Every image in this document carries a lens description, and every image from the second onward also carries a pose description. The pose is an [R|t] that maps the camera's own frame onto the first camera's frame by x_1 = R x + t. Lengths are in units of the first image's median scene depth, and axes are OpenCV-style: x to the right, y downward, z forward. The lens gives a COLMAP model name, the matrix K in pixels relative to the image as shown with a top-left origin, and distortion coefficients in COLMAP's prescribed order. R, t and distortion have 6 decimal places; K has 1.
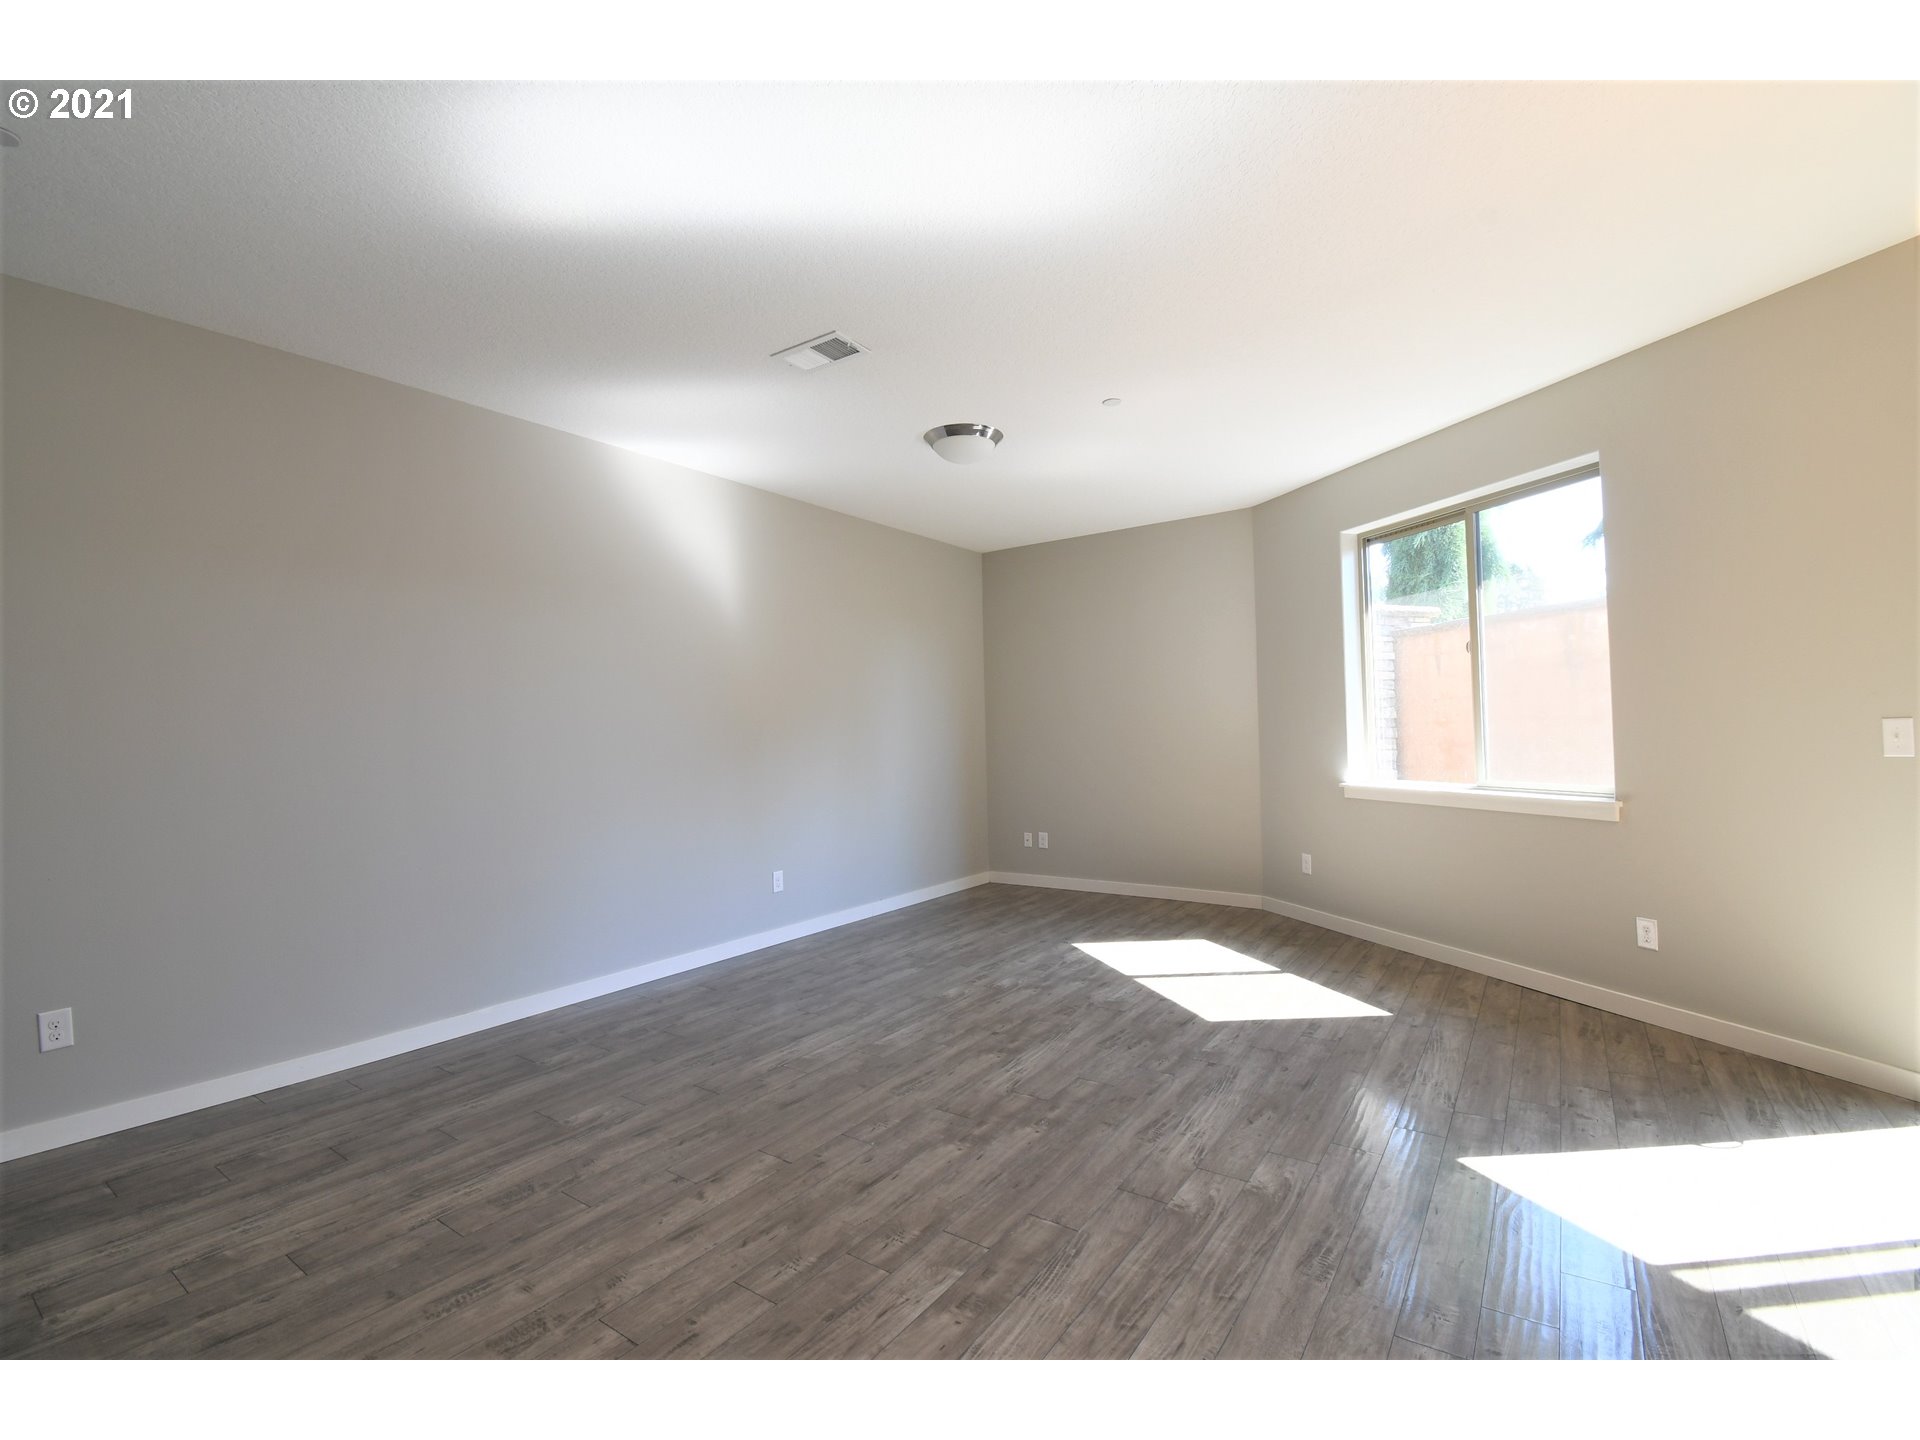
lens RADIAL K [[842.8, 0, 960.7], [0, 842.8, 717.1], [0, 0, 1]] dist [0.007424, -0.017078]
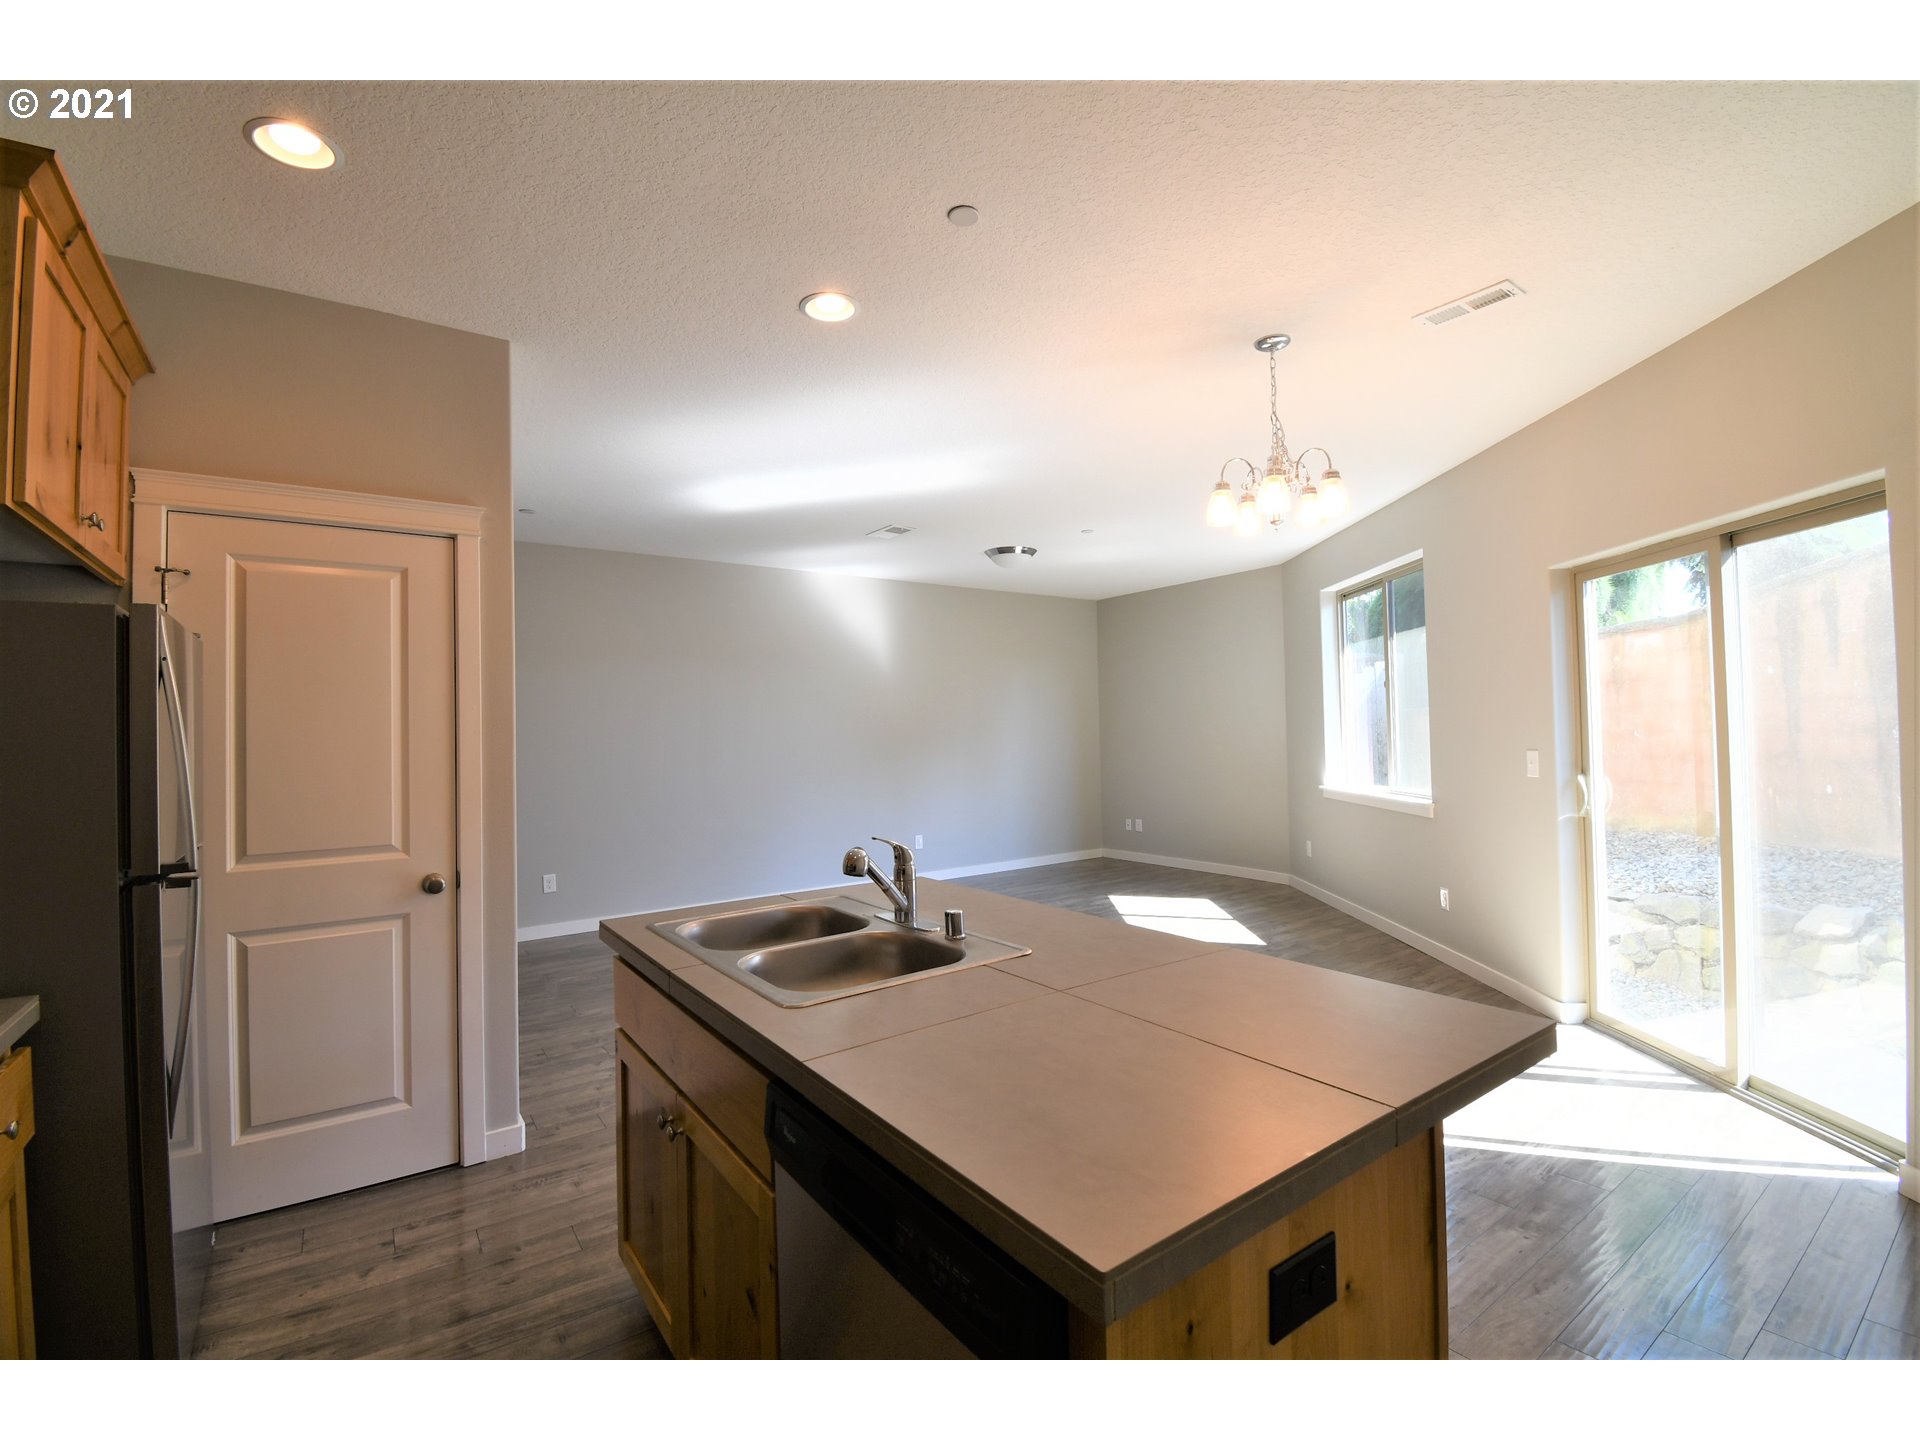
lens RADIAL K [[842.8, 0, 957.6], [0, 842.8, 716.7], [0, 0, 1]] dist [0.007424, -0.017078]
pose [[0.943585, -0.002516, -0.331120, 0.508250], [0.005632, 0.999948, 0.008451, -0.059399], [0.331082, -0.009839, 0.943551, -0.568832]]
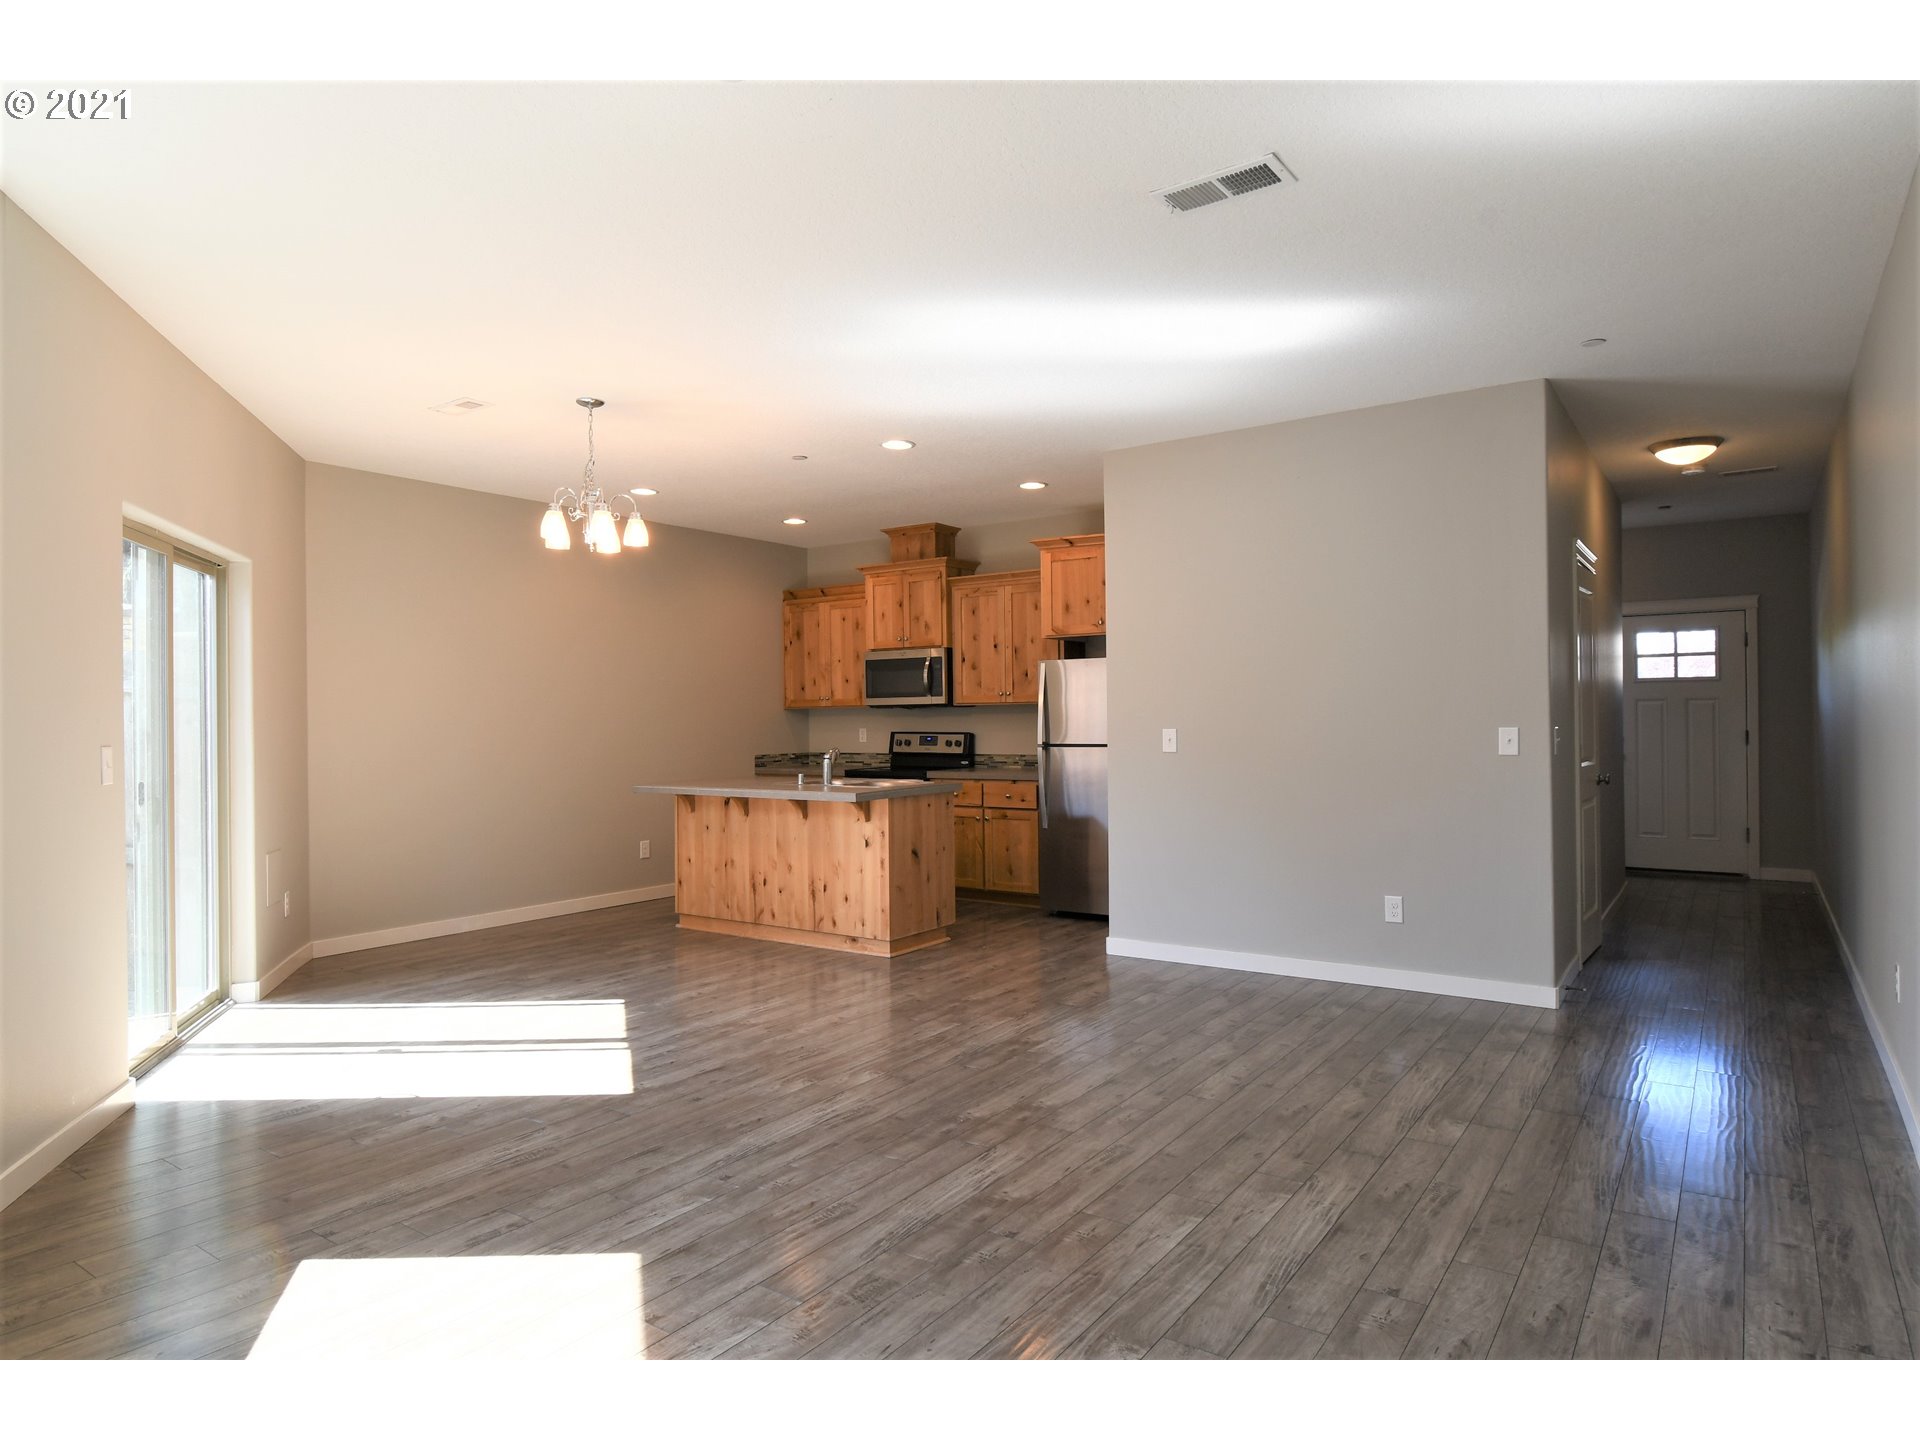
lens RADIAL K [[1119.8, 0, 969.0], [0, 1119.8, 715.6], [0, 0, 1]] dist [0.004351, -0.000332]
pose [[-0.999386, 0.033817, -0.009125, 0.065126], [0.034028, 0.999131, -0.024066, 0.025020], [0.008303, -0.024362, -0.999669, 1.803510]]
